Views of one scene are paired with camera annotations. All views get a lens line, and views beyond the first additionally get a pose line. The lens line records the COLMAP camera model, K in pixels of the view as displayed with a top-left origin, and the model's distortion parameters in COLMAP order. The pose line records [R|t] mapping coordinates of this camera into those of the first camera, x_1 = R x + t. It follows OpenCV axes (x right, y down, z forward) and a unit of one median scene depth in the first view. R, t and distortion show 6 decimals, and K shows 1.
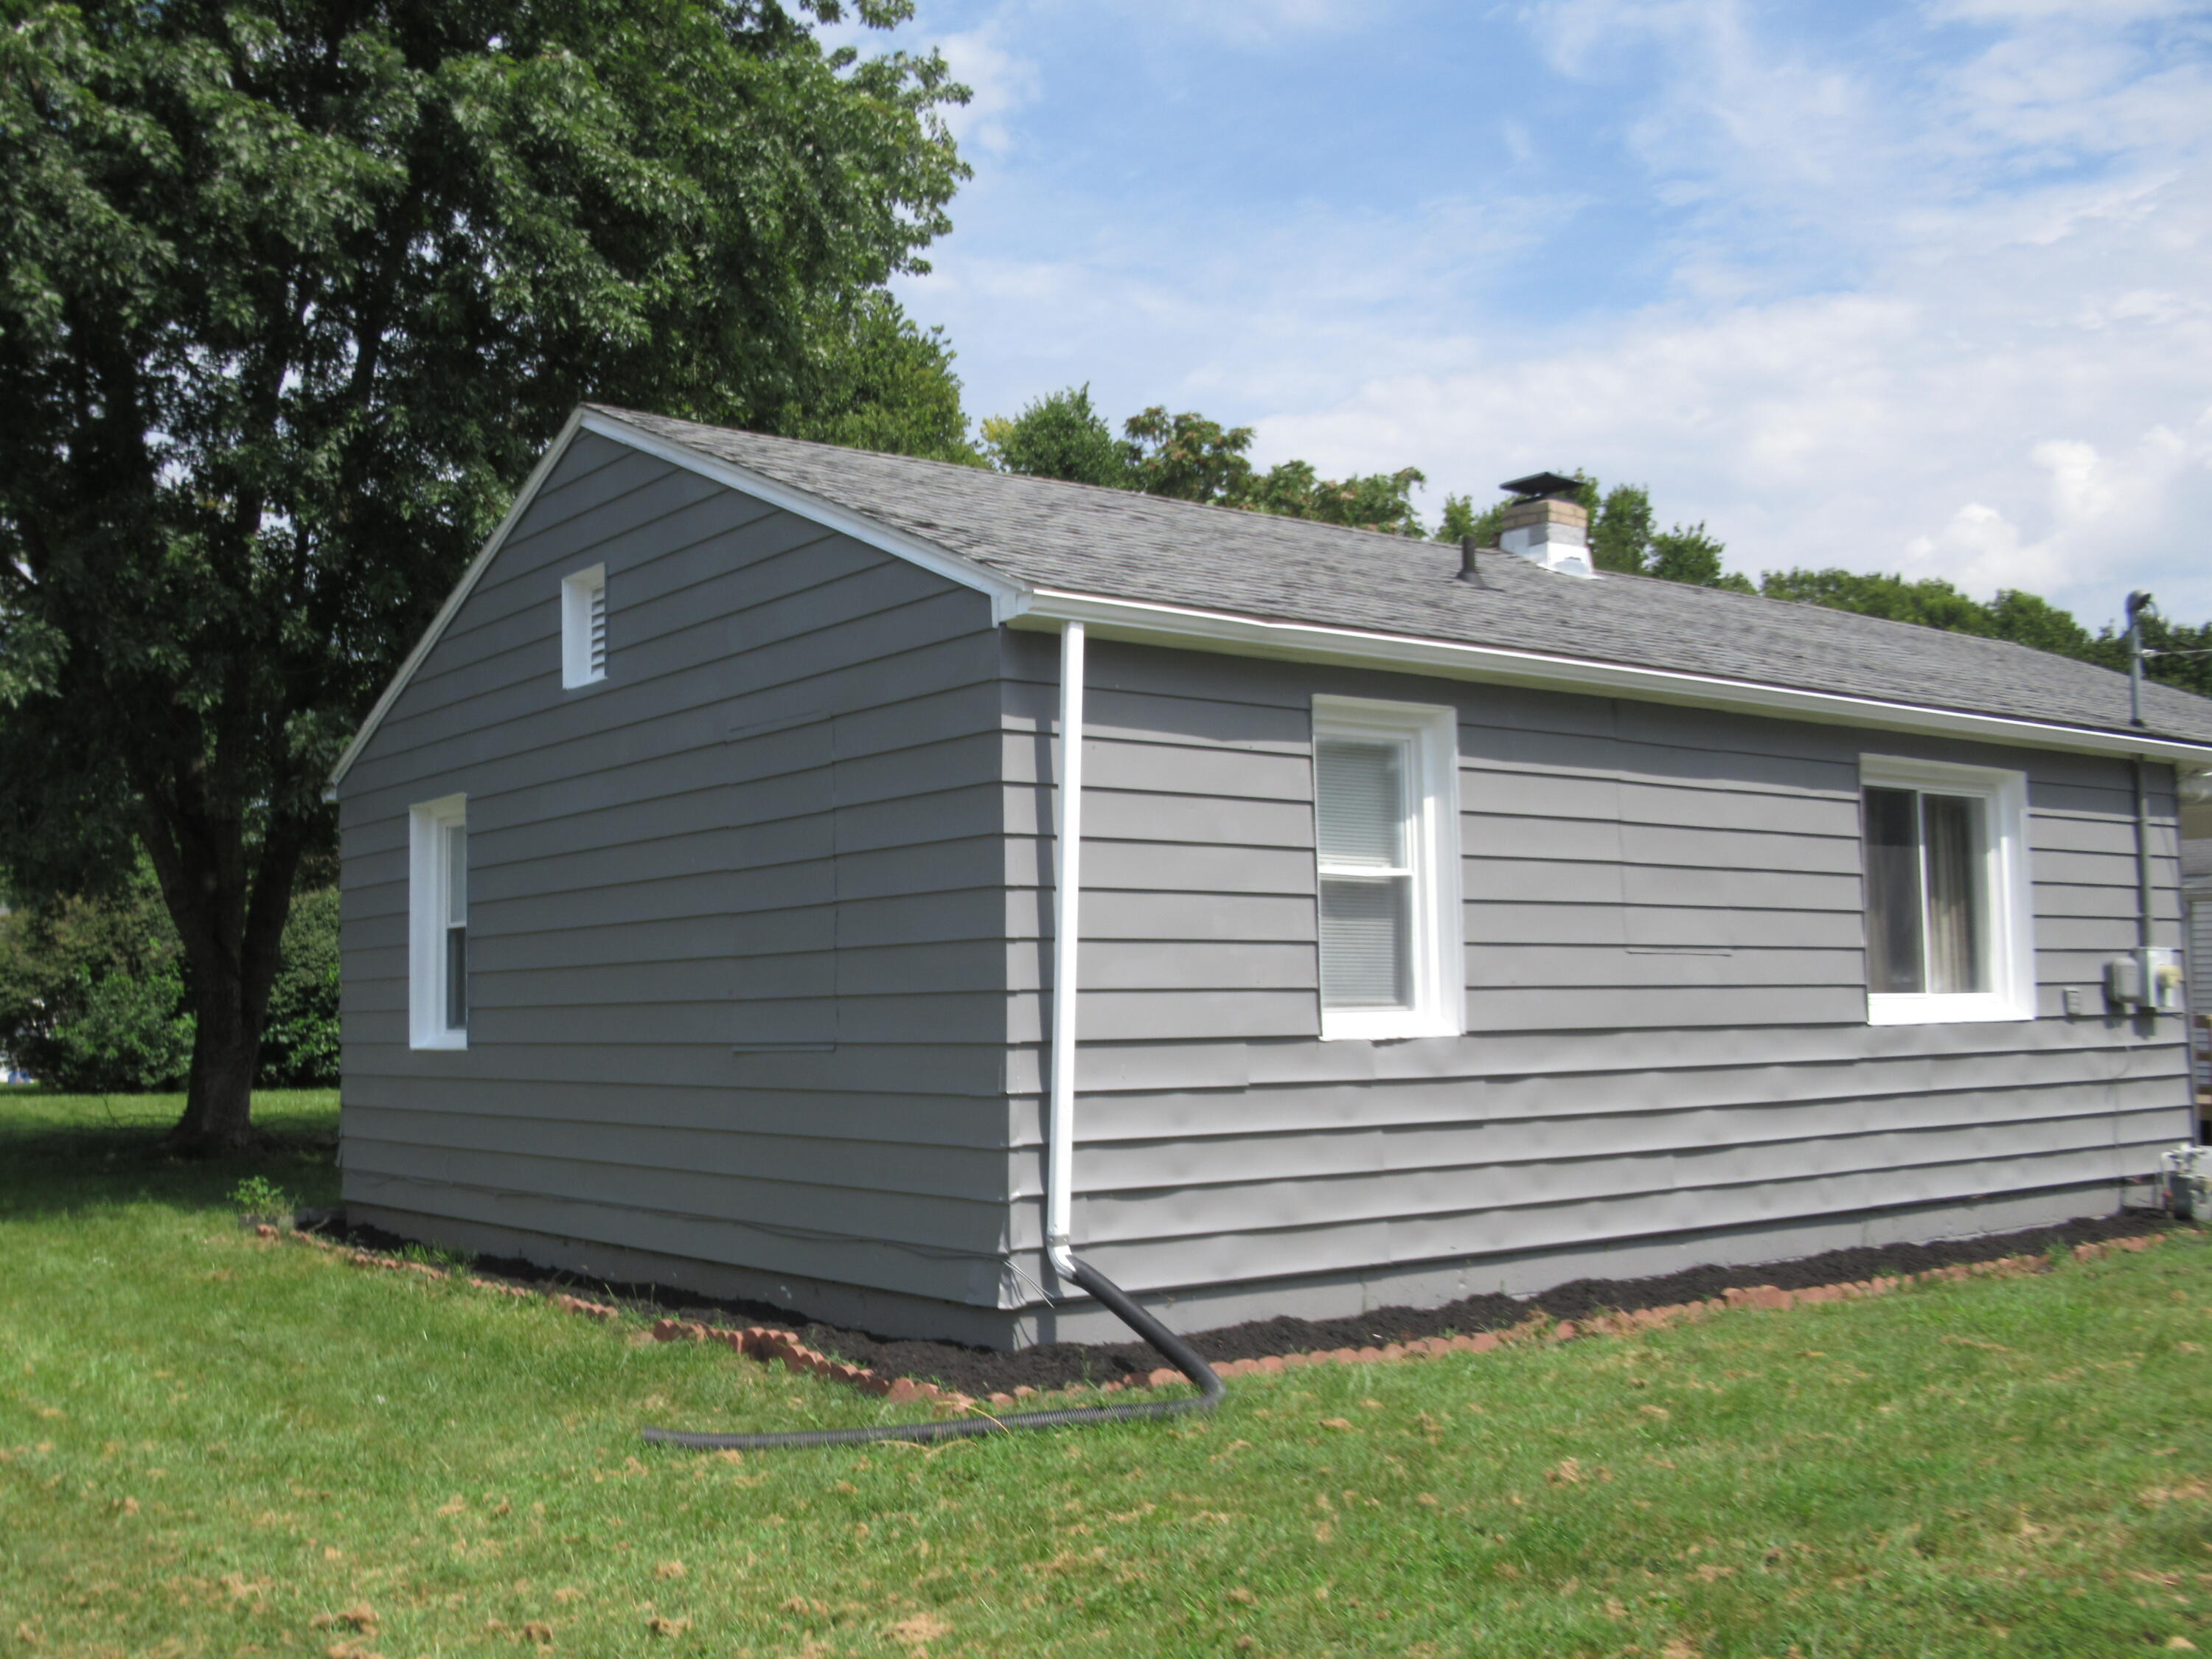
lens RADIAL K [[2028.7, 0, 678.0], [0, 2028.7, 823.7], [0, 0, 1]] dist [0.001387, -0.084469]
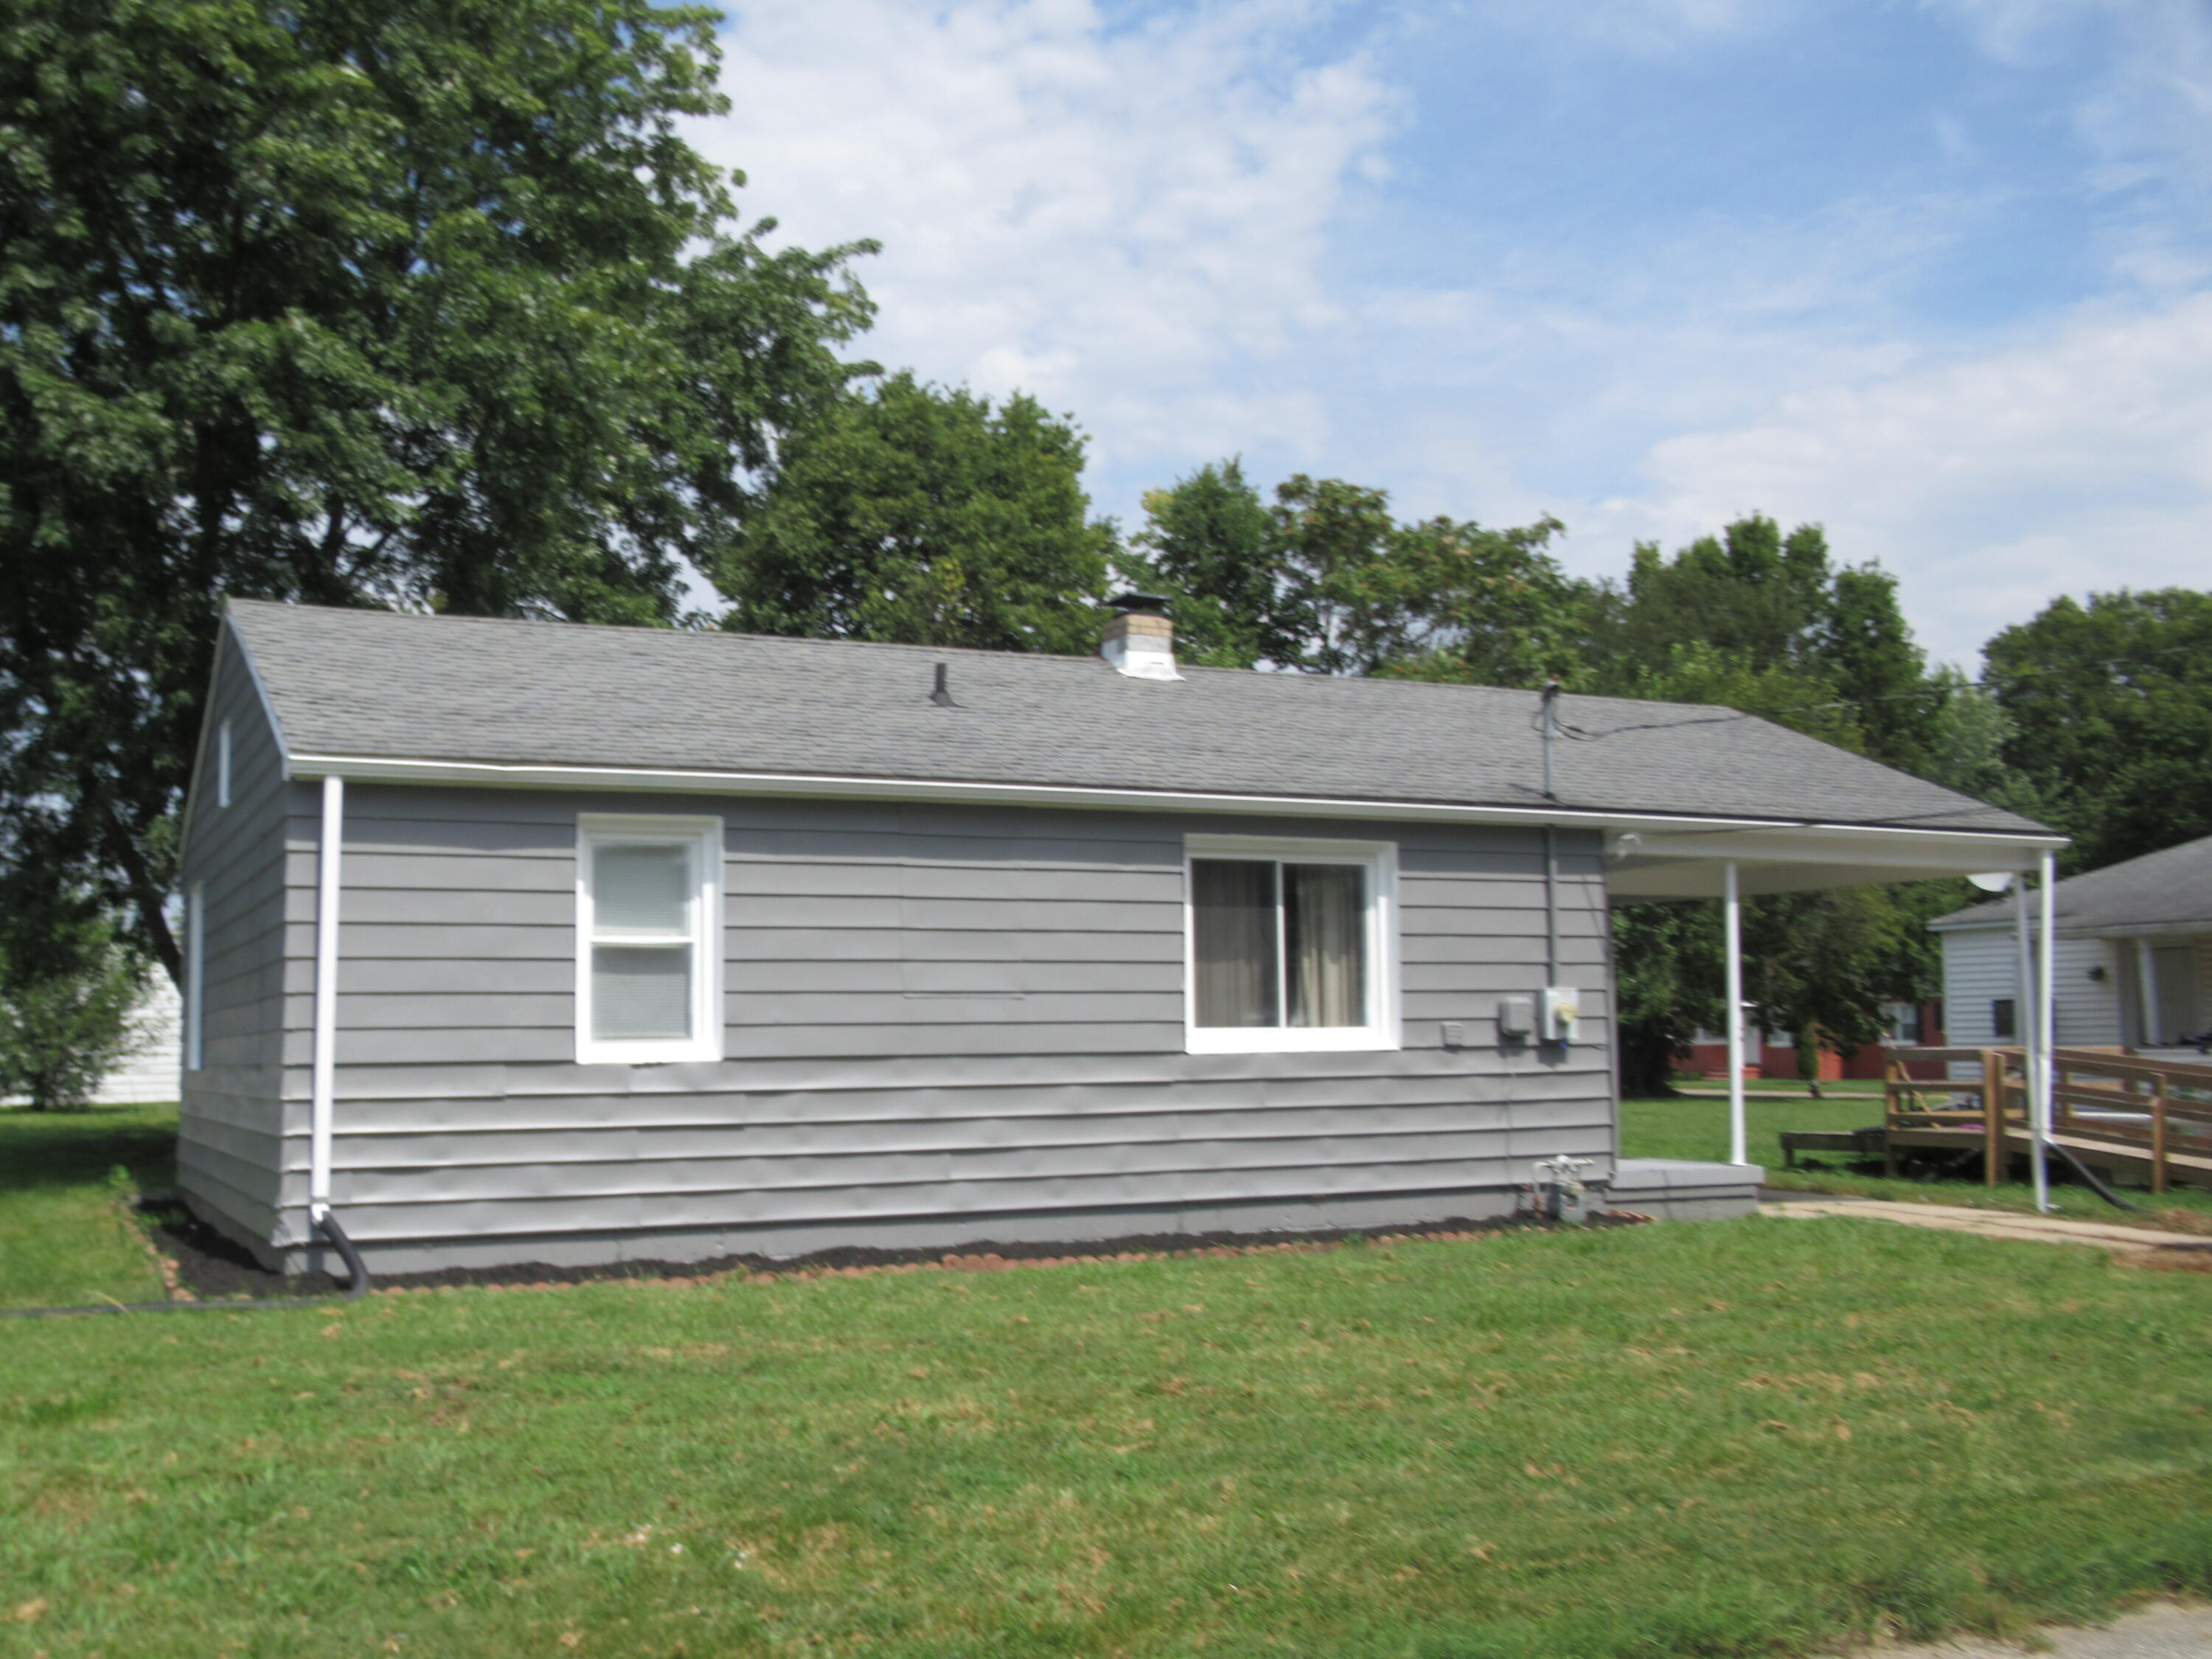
lens RADIAL K [[2210.5, 0, 1106.0], [0, 2210.5, 829.5], [0, 0, 1]] dist [-0.089440, 0.177184]
pose [[0.988551, -0.022360, -0.149221, 0.696250], [0.020780, 0.999710, -0.012139, -0.020961], [0.149449, 0.008899, 0.988729, -0.330859]]
